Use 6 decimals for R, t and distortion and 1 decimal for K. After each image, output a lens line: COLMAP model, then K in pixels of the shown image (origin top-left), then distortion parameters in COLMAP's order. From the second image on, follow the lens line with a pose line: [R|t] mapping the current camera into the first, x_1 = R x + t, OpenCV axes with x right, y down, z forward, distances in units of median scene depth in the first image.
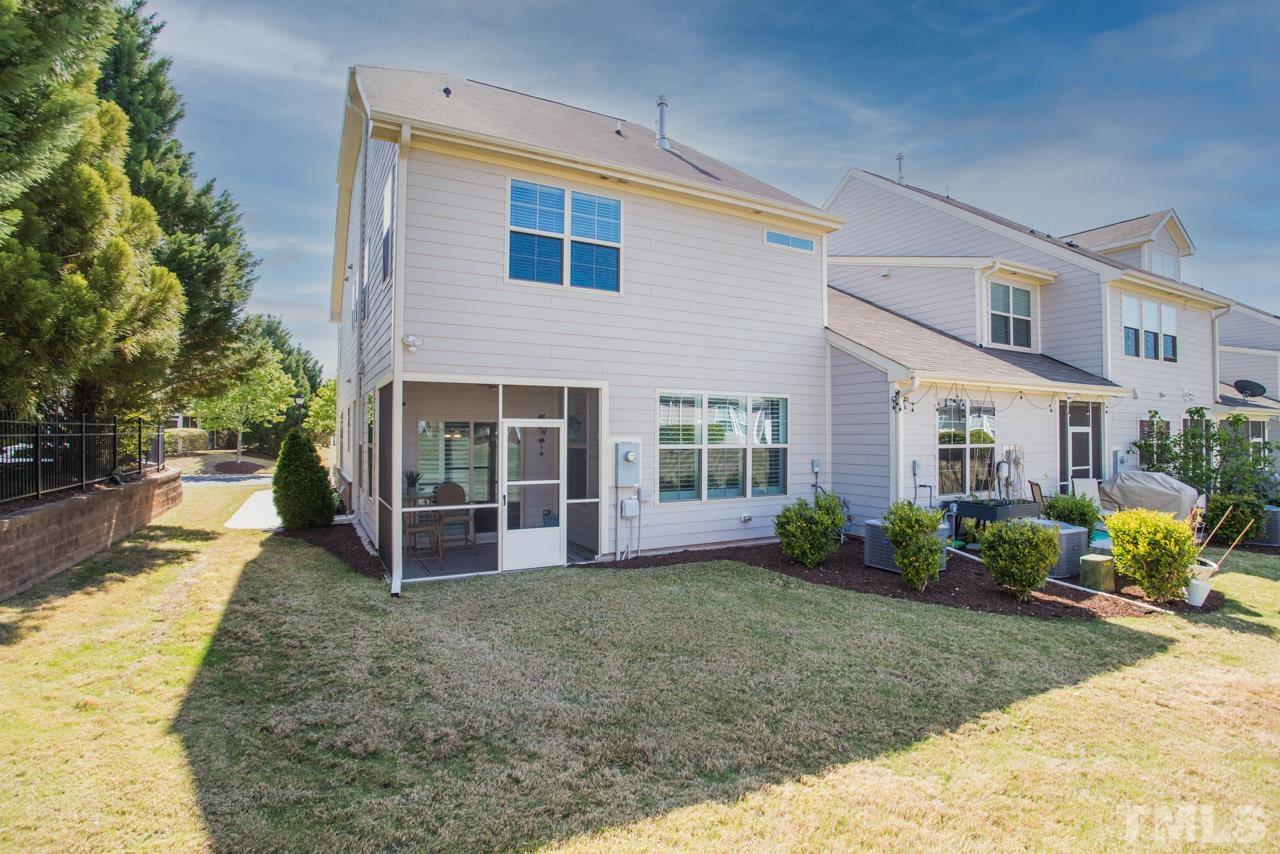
lens RADIAL K [[608.1, 0, 640.0], [0, 608.1, 427.0], [0, 0, 1]] dist [-0.060692, 0.018857]
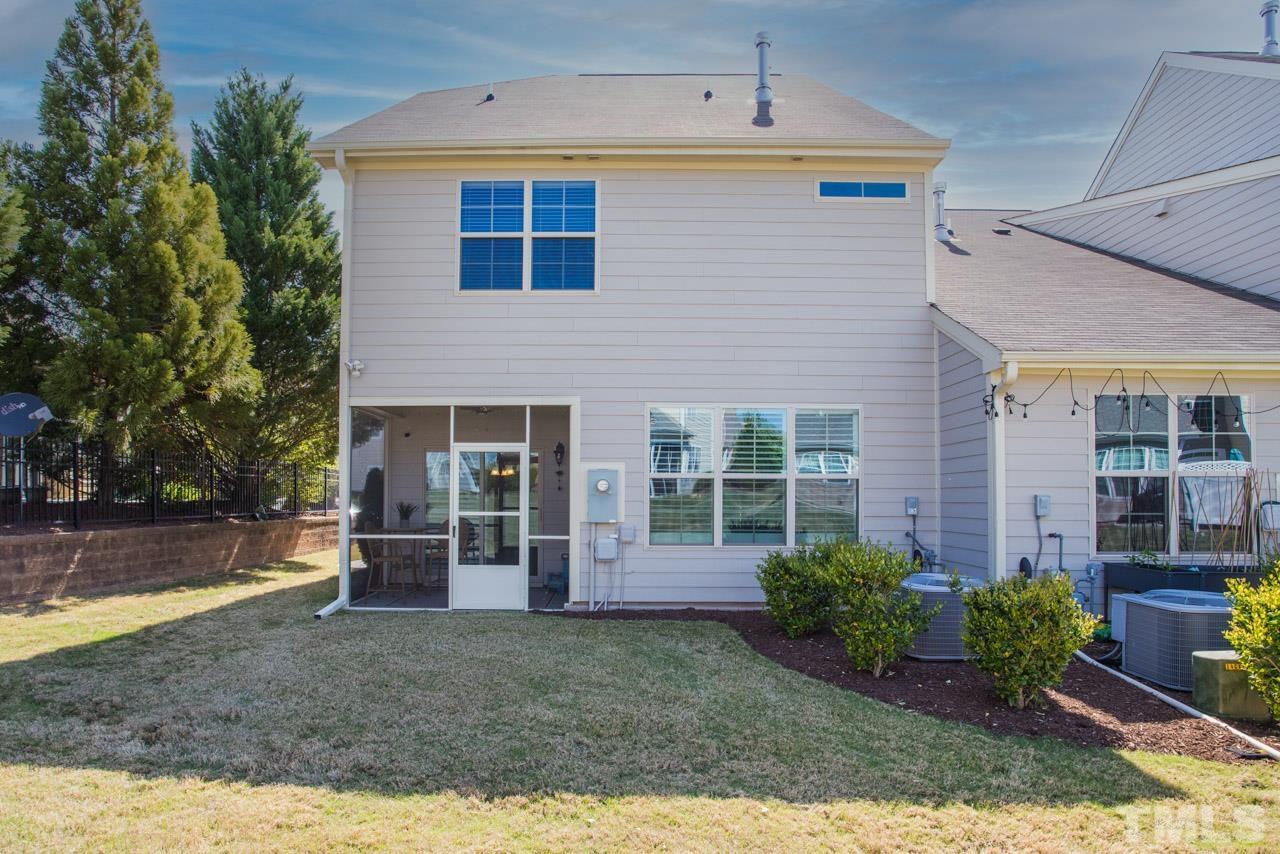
lens RADIAL K [[762.9, 0, 638.5], [0, 762.9, 482.3], [0, 0, 1]] dist [-0.051875, 0.000531]
pose [[0.878072, -0.009981, -0.478424, 0.543587], [0.004270, 0.999906, -0.013023, 0.059521], [0.478509, 0.009392, 0.878033, 0.116408]]
